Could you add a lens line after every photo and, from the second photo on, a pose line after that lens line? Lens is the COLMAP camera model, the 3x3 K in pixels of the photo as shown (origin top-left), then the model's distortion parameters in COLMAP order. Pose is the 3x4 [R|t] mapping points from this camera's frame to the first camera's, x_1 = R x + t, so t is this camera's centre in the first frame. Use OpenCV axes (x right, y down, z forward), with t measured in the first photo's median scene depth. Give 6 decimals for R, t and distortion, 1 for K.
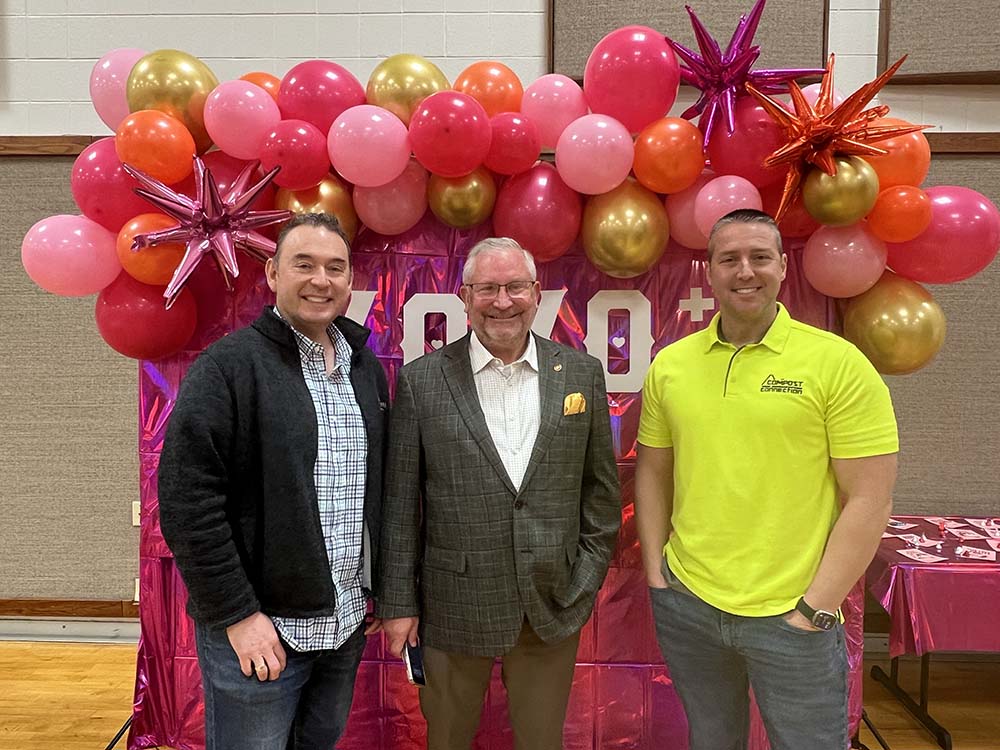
lens RADIAL K [[715.9, 0, 492.9], [0, 715.9, 377.2], [0, 0, 1]] dist [-0.001690, 0.002531]
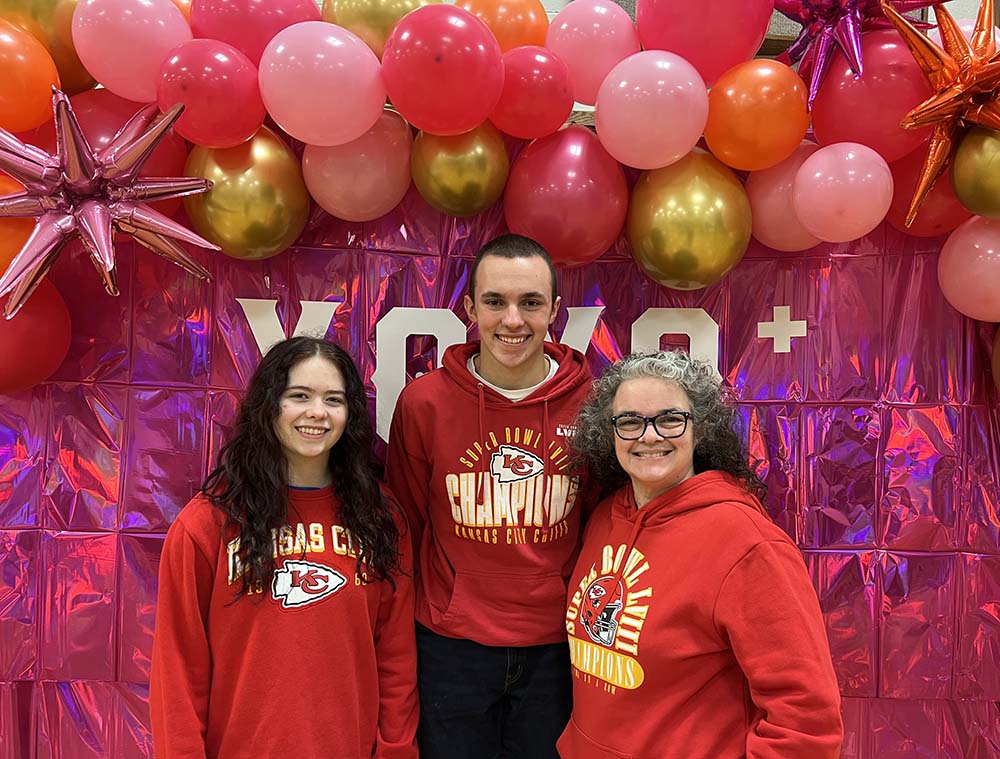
lens RADIAL K [[804.6, 0, 501.7], [0, 804.6, 378.1], [0, 0, 1]] dist [0.009904, 0.003542]
pose [[0.999867, 0.016132, 0.002312, -0.001138], [-0.016009, 0.998816, -0.045932, -0.012515], [-0.003050, 0.045889, 0.998942, 0.228937]]
